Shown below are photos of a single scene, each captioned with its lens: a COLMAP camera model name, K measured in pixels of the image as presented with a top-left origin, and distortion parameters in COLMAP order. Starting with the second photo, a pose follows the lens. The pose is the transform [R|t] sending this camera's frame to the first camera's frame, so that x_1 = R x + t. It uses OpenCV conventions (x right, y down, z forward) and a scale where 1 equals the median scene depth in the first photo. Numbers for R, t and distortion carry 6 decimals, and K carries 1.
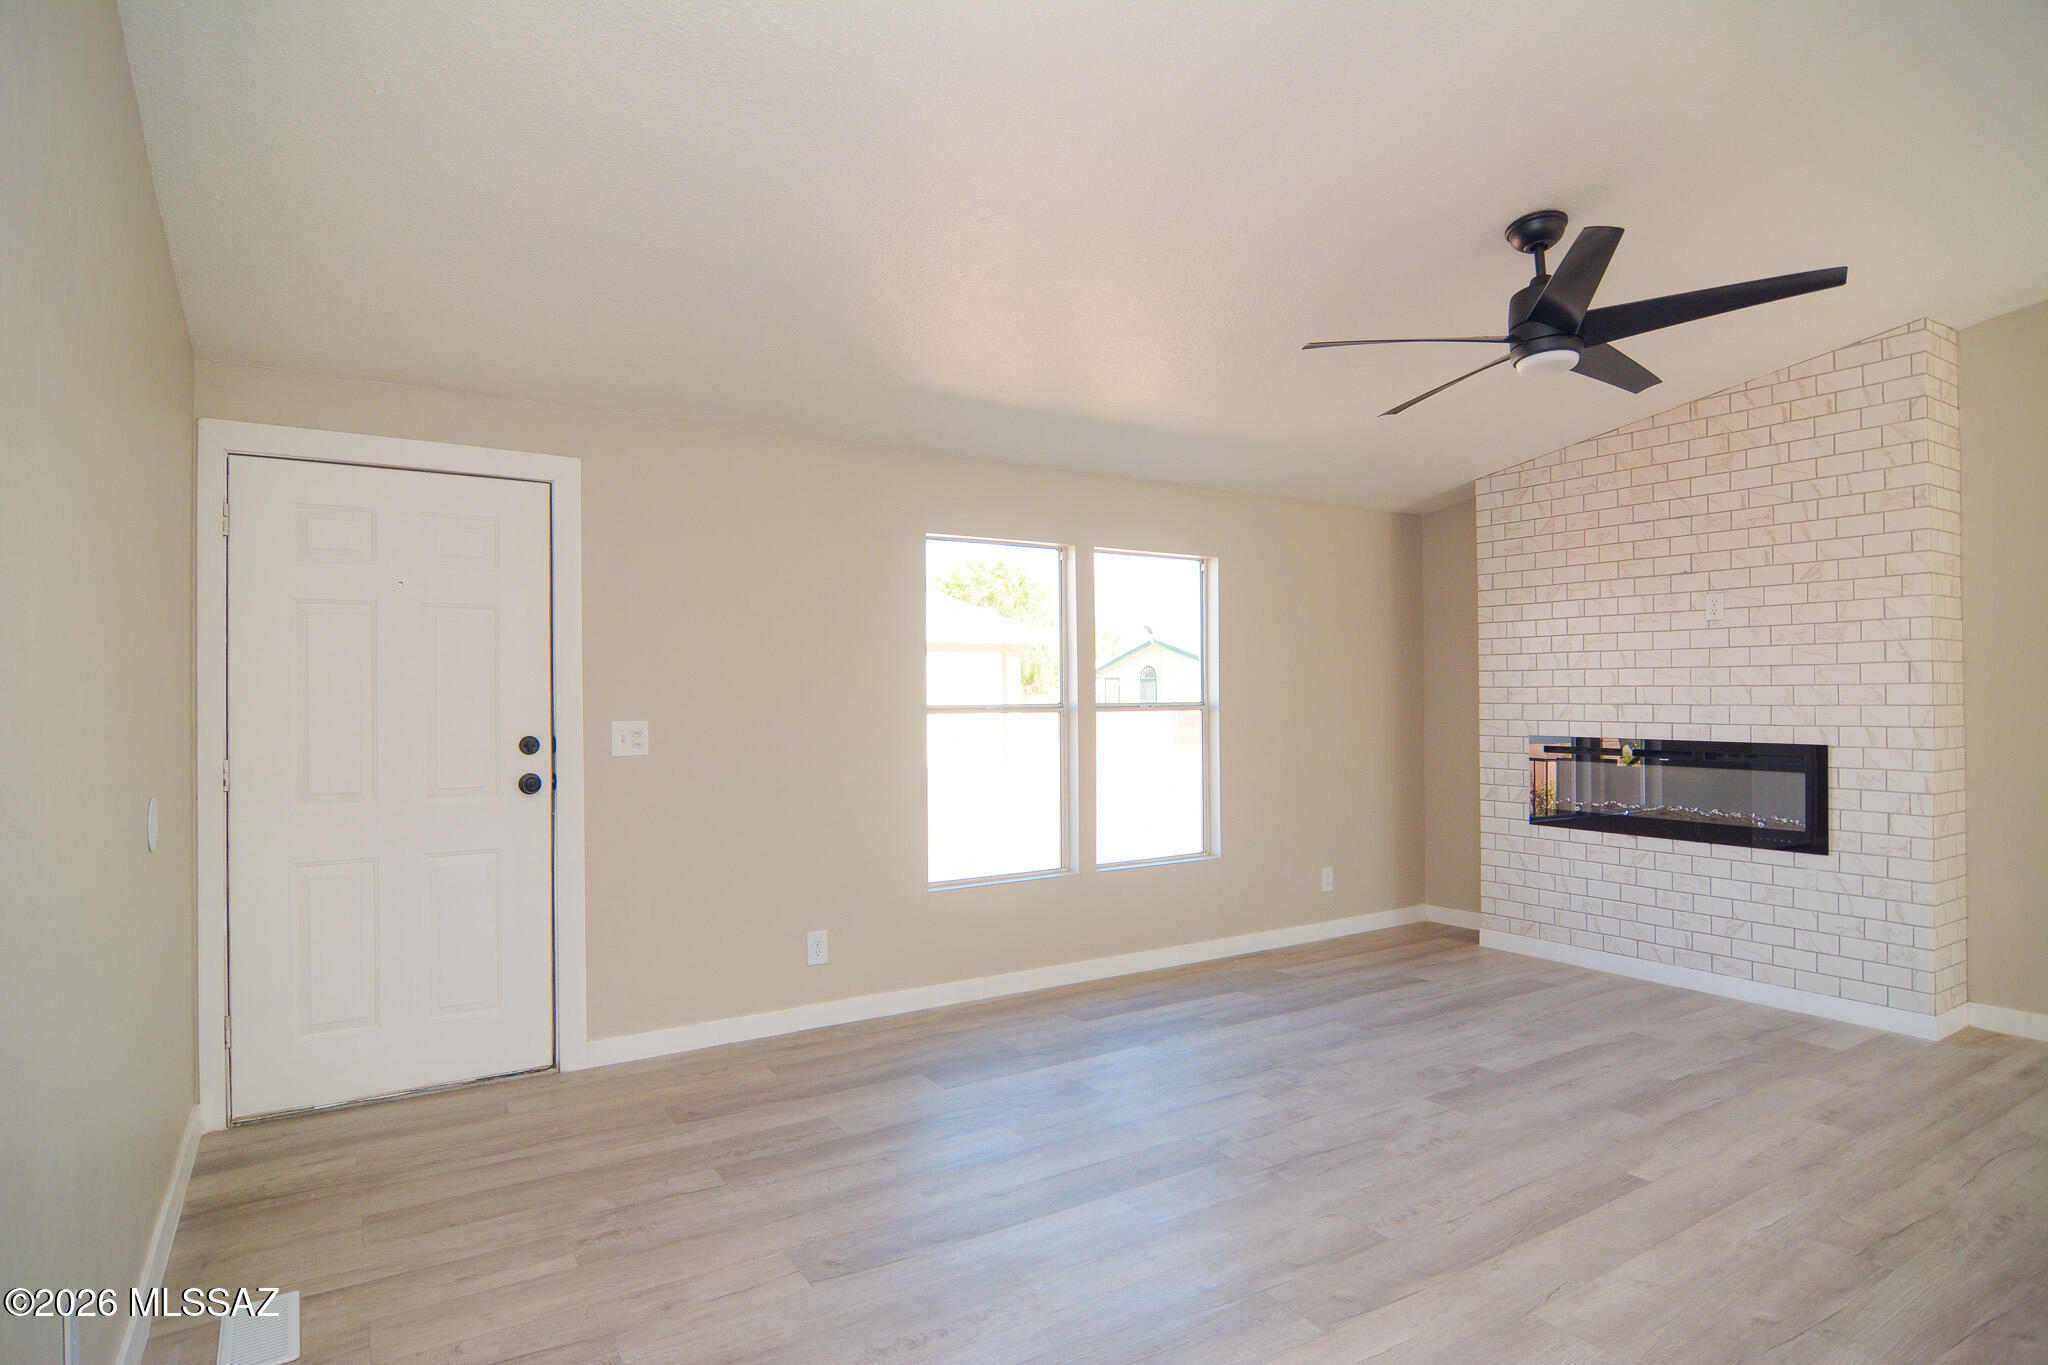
lens RADIAL K [[1100.5, 0, 1024.2], [0, 1100.5, 697.7], [0, 0, 1]] dist [-0.007979, -0.009519]
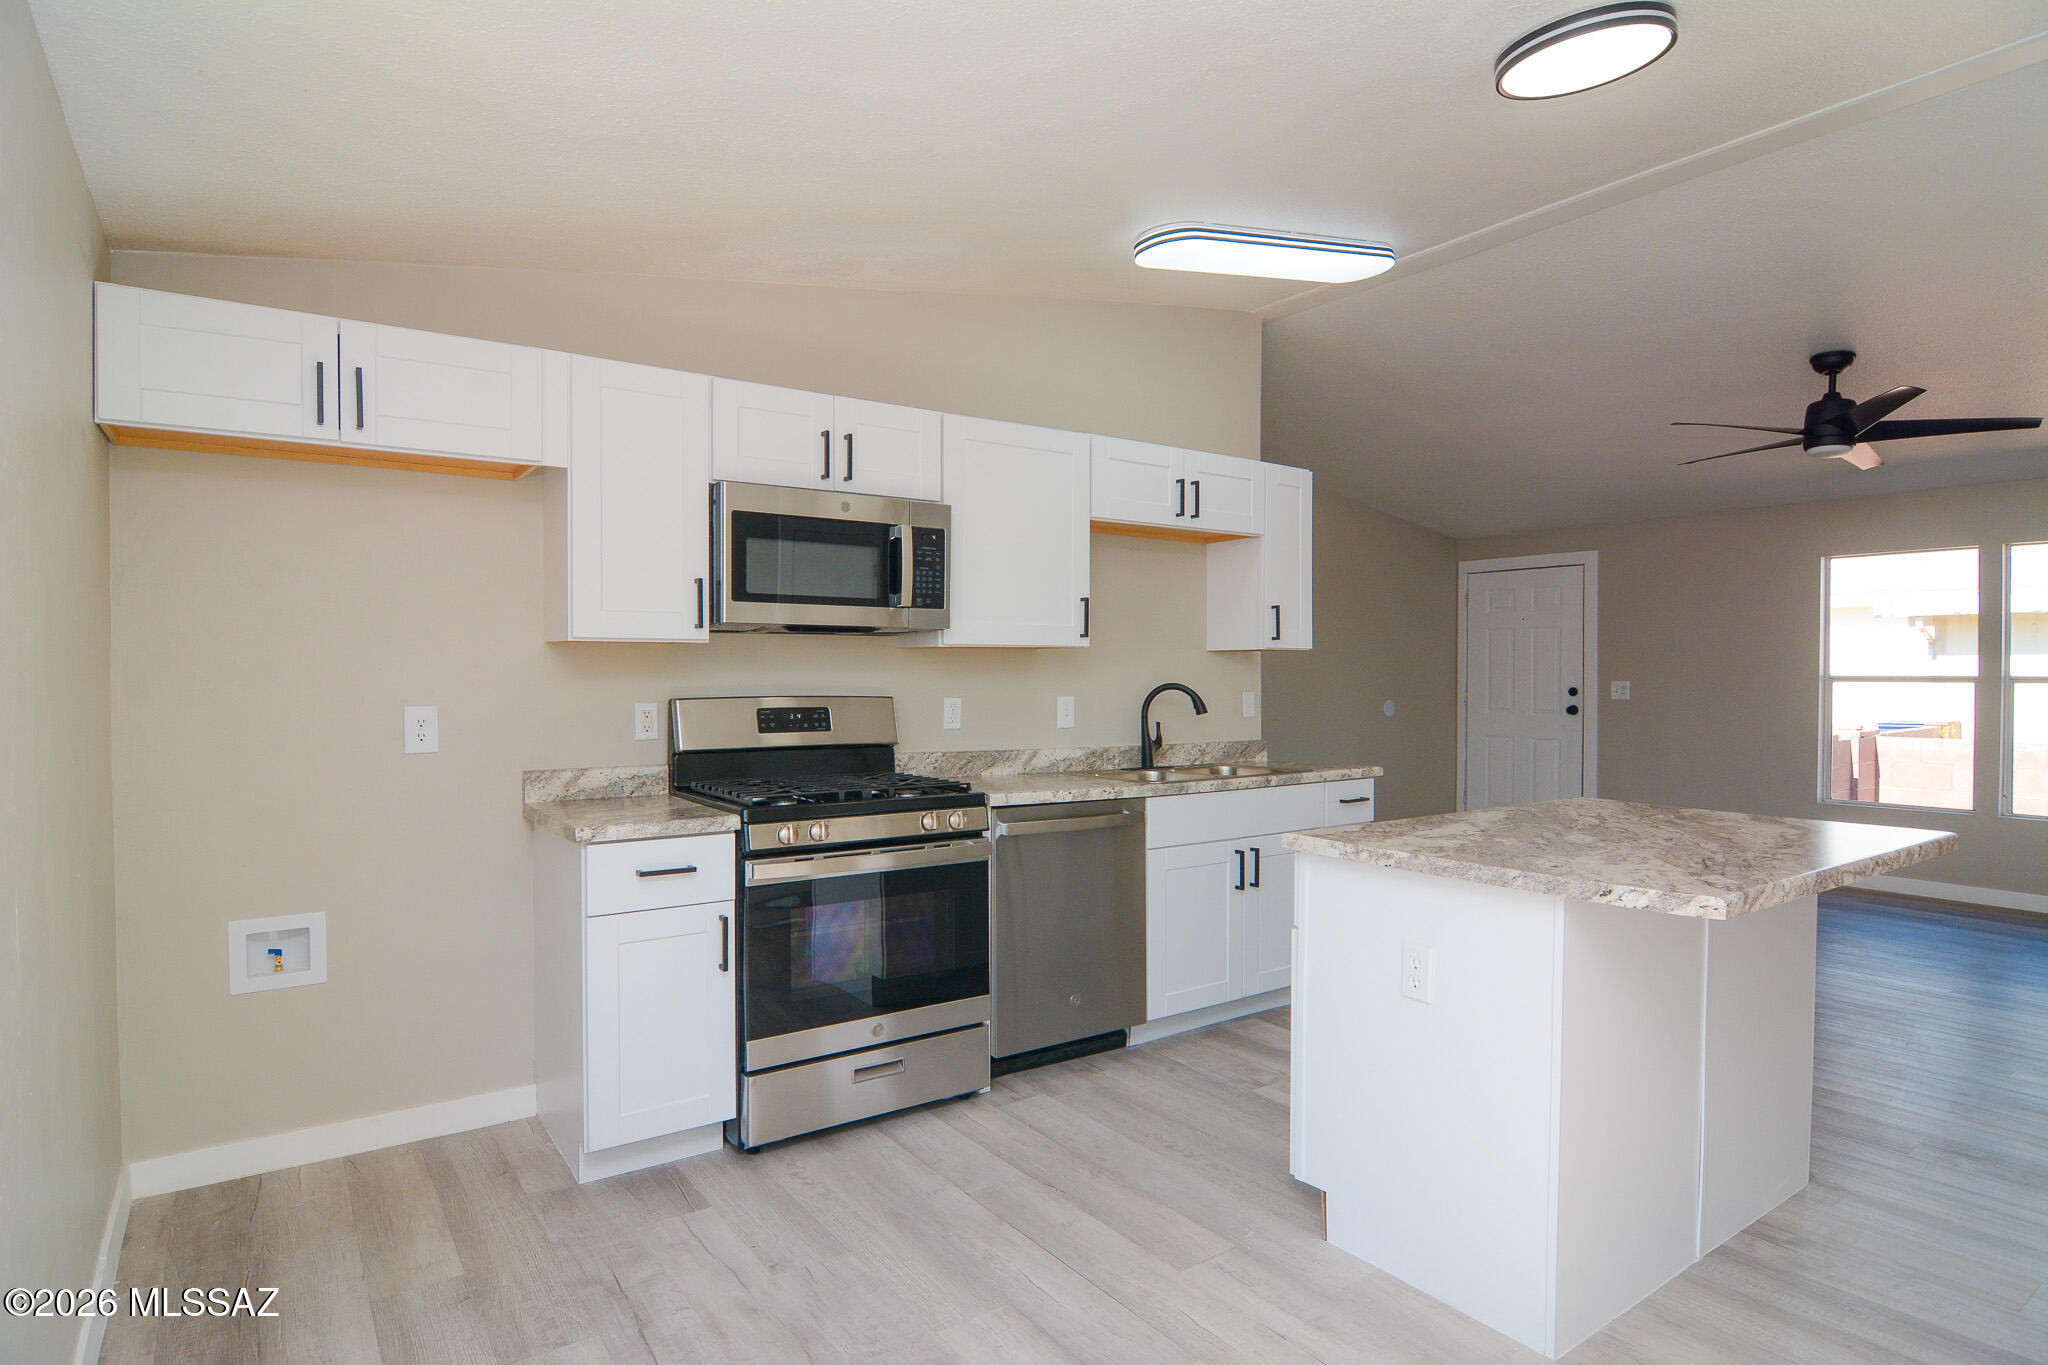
lens RADIAL K [[1100.5, 0, 1021.6], [0, 1100.5, 685.4], [0, 0, 1]] dist [-0.007979, -0.009519]
pose [[0.046780, 0.018742, -0.998729, 1.417052], [-0.001237, 0.999824, 0.018705, -0.006042], [0.998904, 0.000360, 0.046795, -0.132329]]
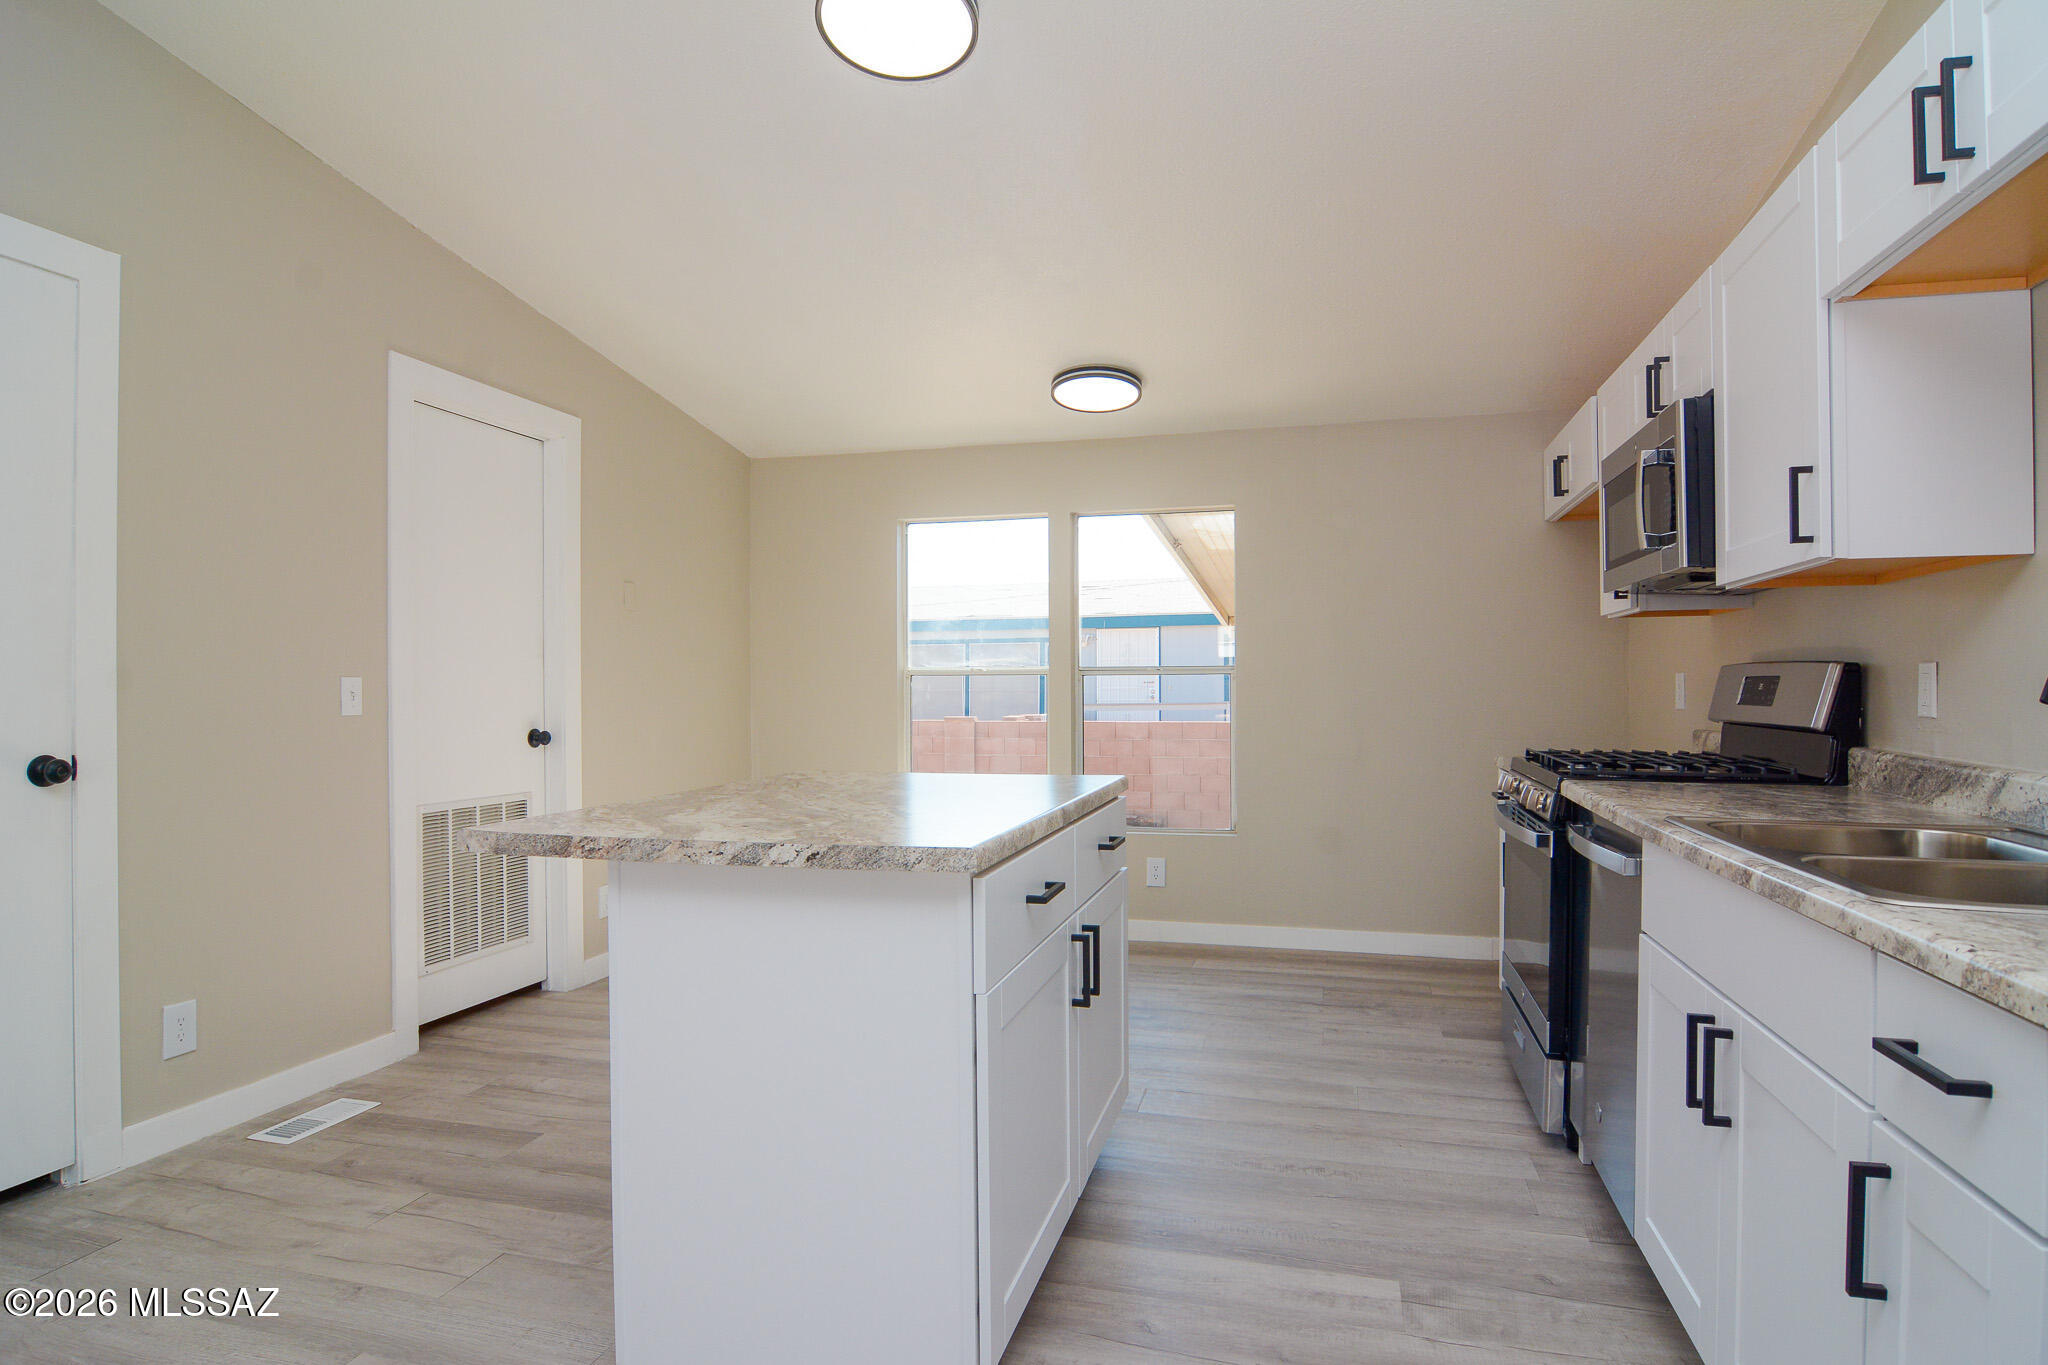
lens RADIAL K [[1100.5, 0, 1027.7], [0, 1100.5, 691.9], [0, 0, 1]] dist [-0.007979, -0.009519]
pose [[-0.674743, 0.007065, 0.738019, 0.365345], [0.007995, 0.999965, -0.002263, 0.034867], [-0.738009, 0.004374, -0.674776, 0.539586]]
